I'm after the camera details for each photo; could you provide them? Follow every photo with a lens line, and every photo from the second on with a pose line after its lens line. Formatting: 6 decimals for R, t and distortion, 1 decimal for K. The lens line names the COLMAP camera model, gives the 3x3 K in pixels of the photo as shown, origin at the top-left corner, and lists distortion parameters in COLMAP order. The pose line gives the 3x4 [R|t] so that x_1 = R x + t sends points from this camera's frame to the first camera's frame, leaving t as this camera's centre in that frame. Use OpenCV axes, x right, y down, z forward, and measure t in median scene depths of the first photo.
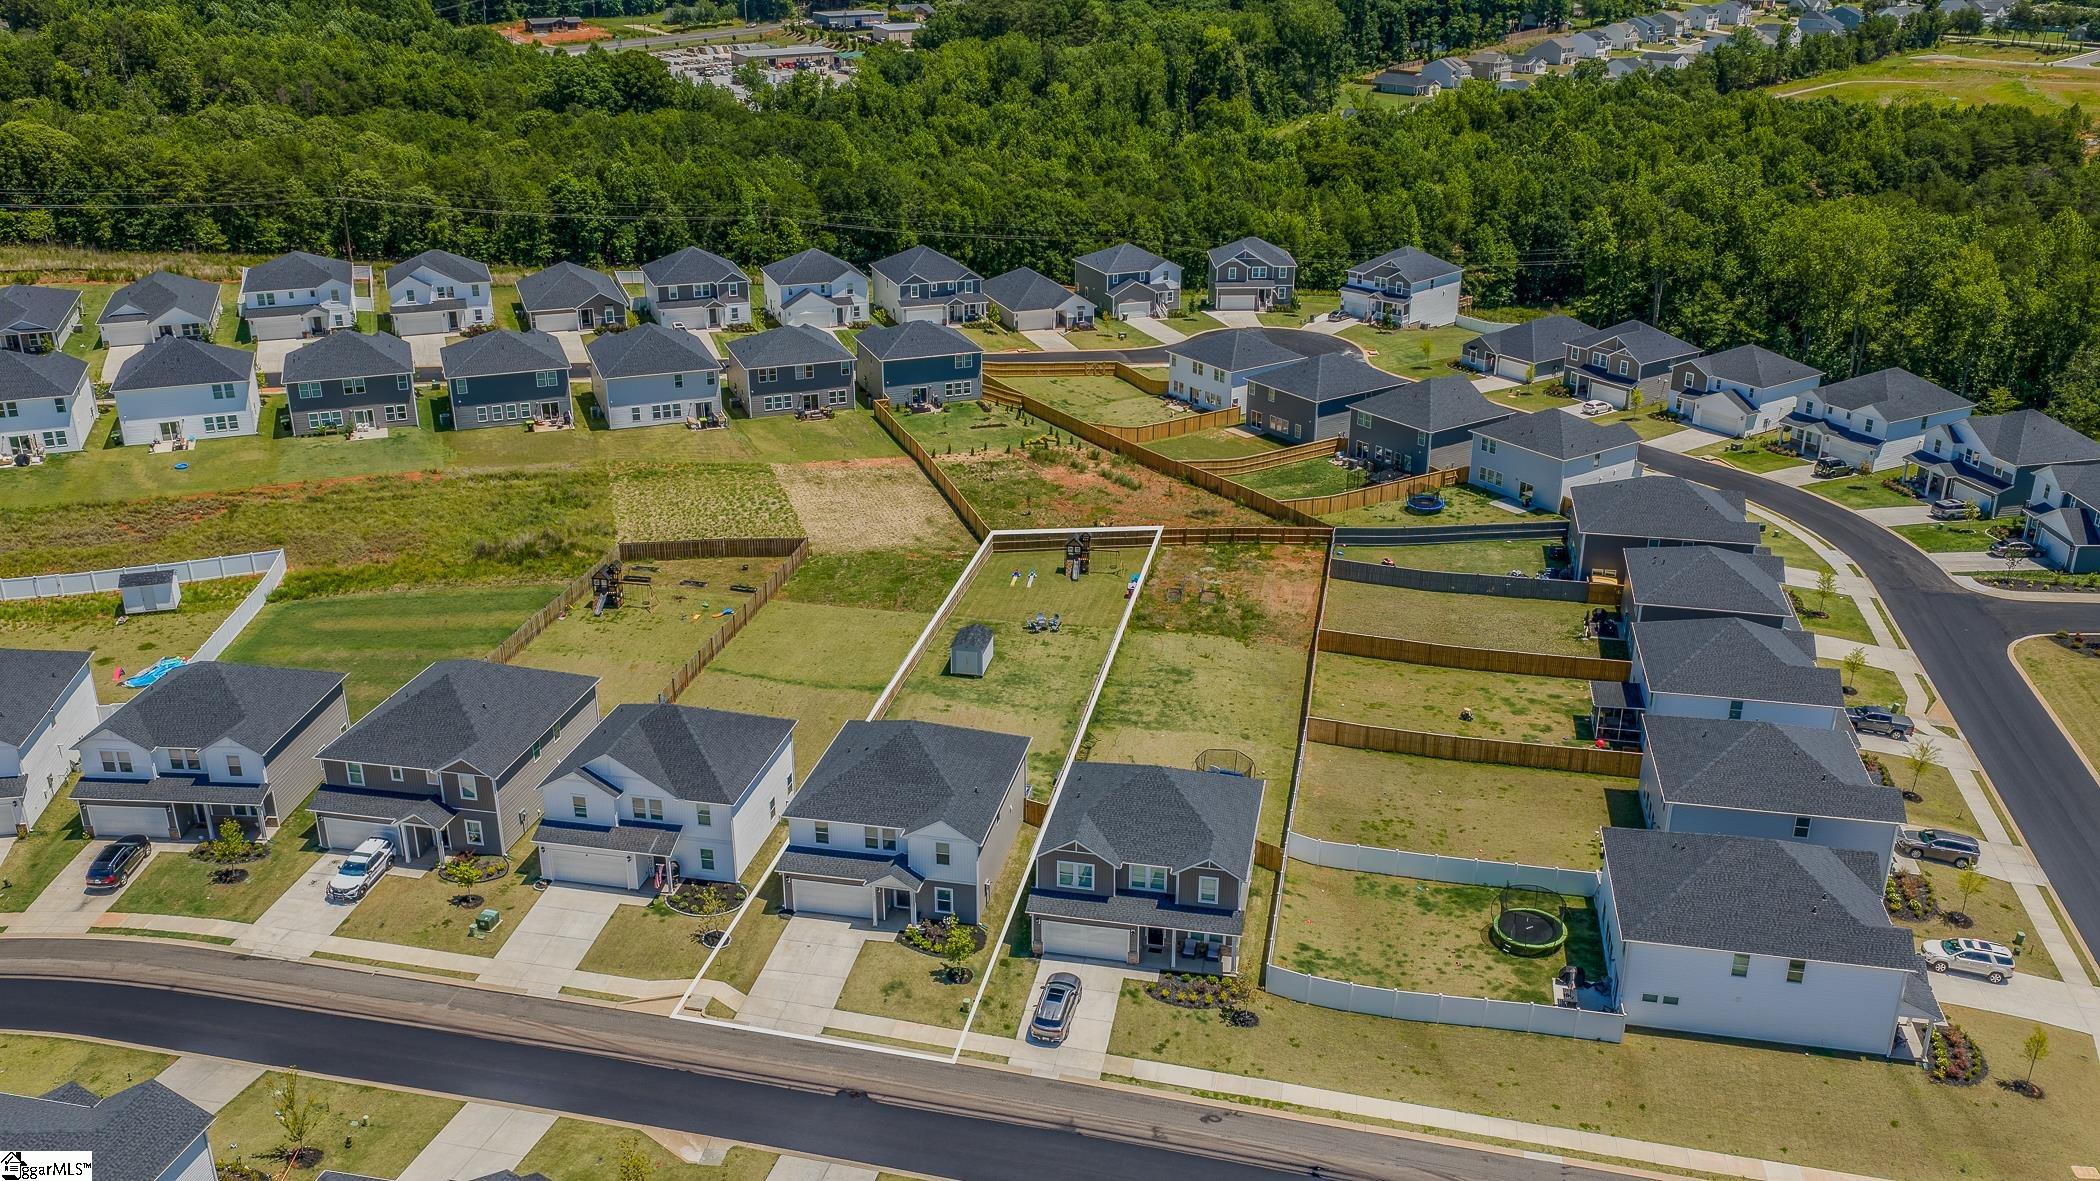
lens RADIAL K [[1735.7, 0, 1050.0], [0, 1735.7, 590.5], [0, 0, 1]] dist [0.005983, 0.001320]
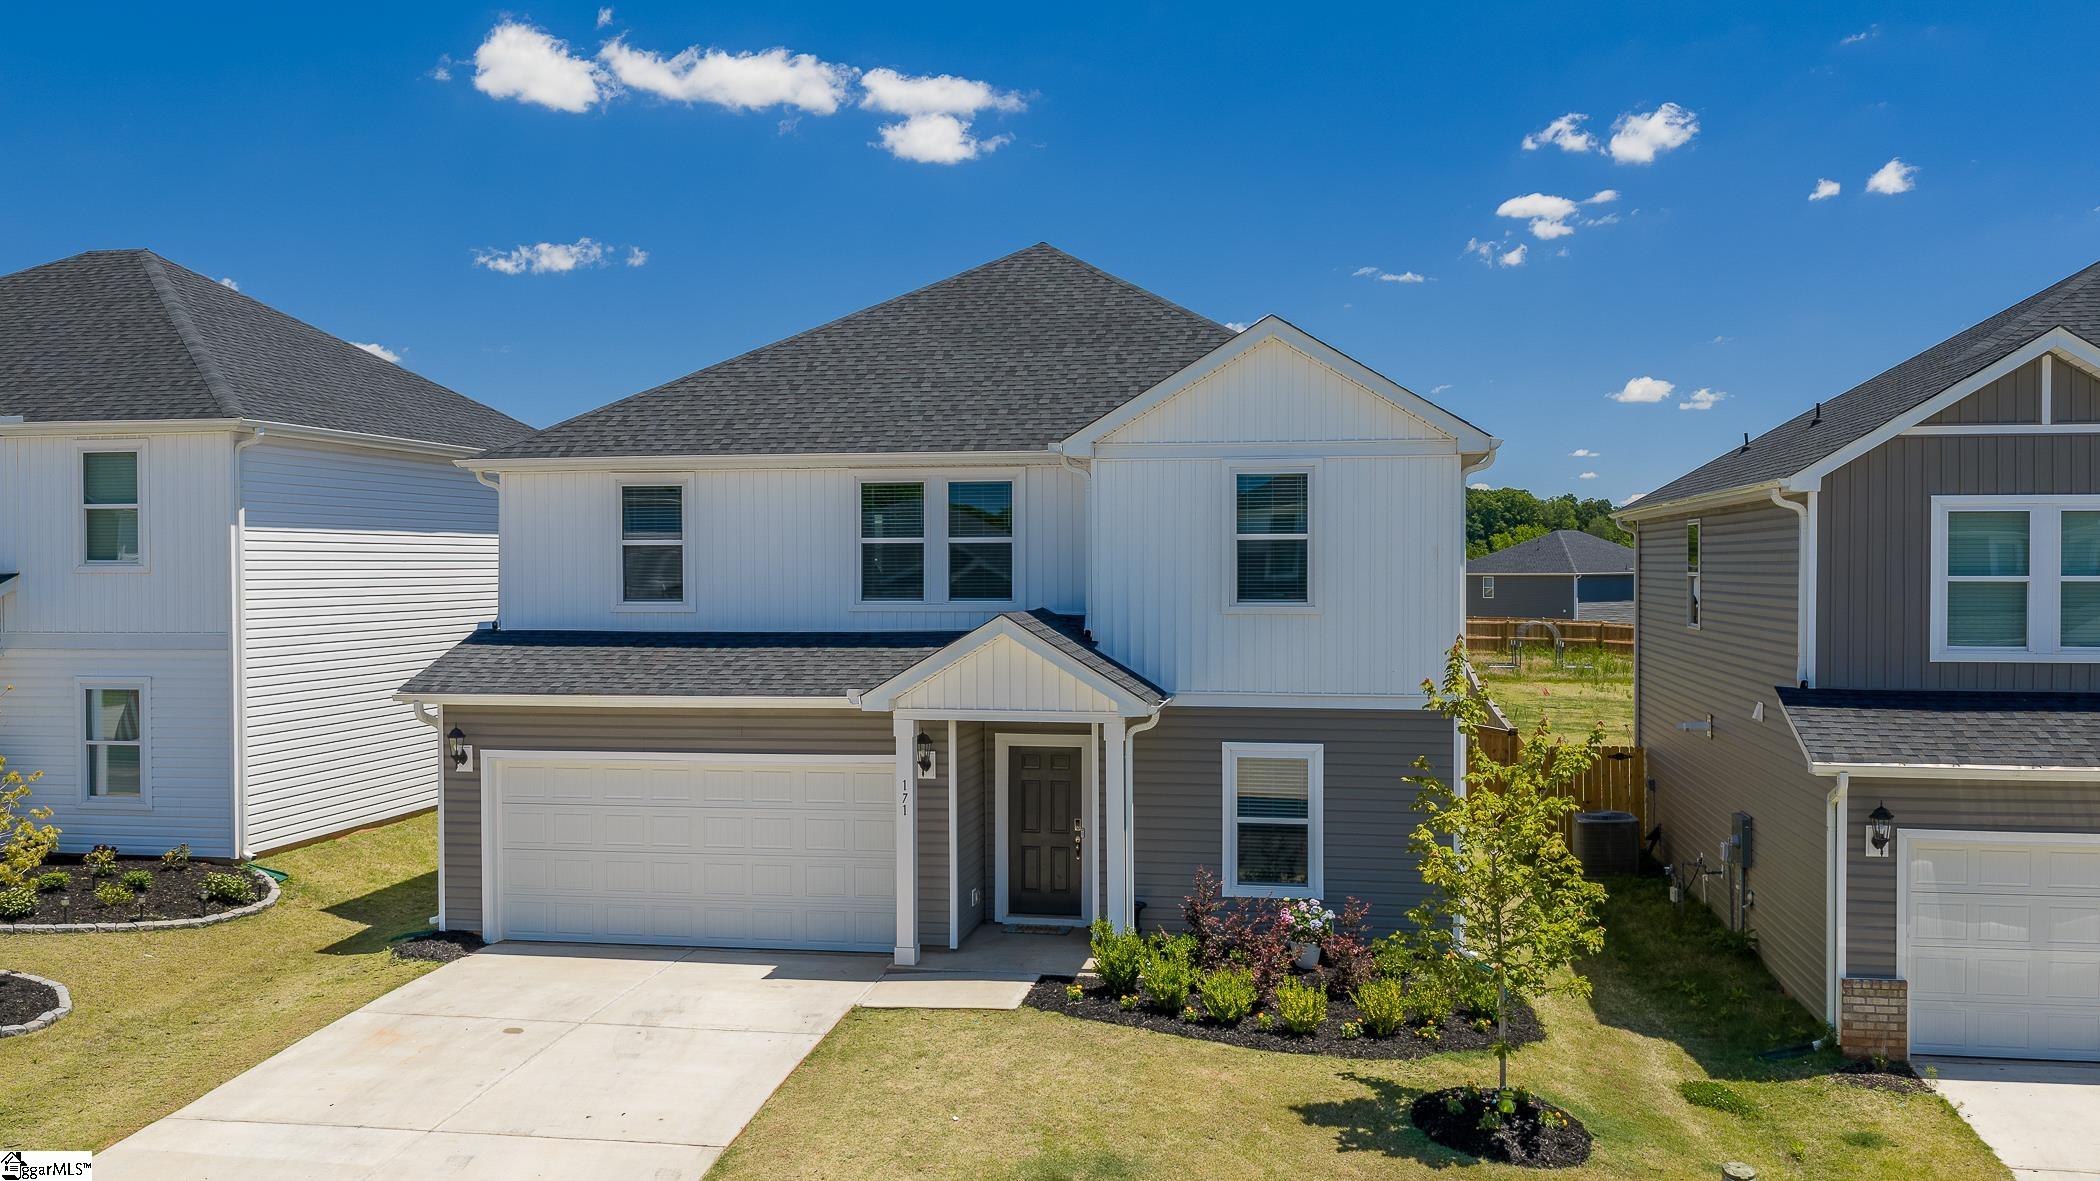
lens RADIAL K [[1735.7, 0, 1050.0], [0, 1735.7, 590.5], [0, 0, 1]] dist [0.005983, 0.001320]
pose [[0.999665, -0.003133, 0.025676, -0.090716], [0.012339, 0.930184, -0.366887, 0.225562], [-0.022734, 0.367081, 0.929911, 0.820341]]
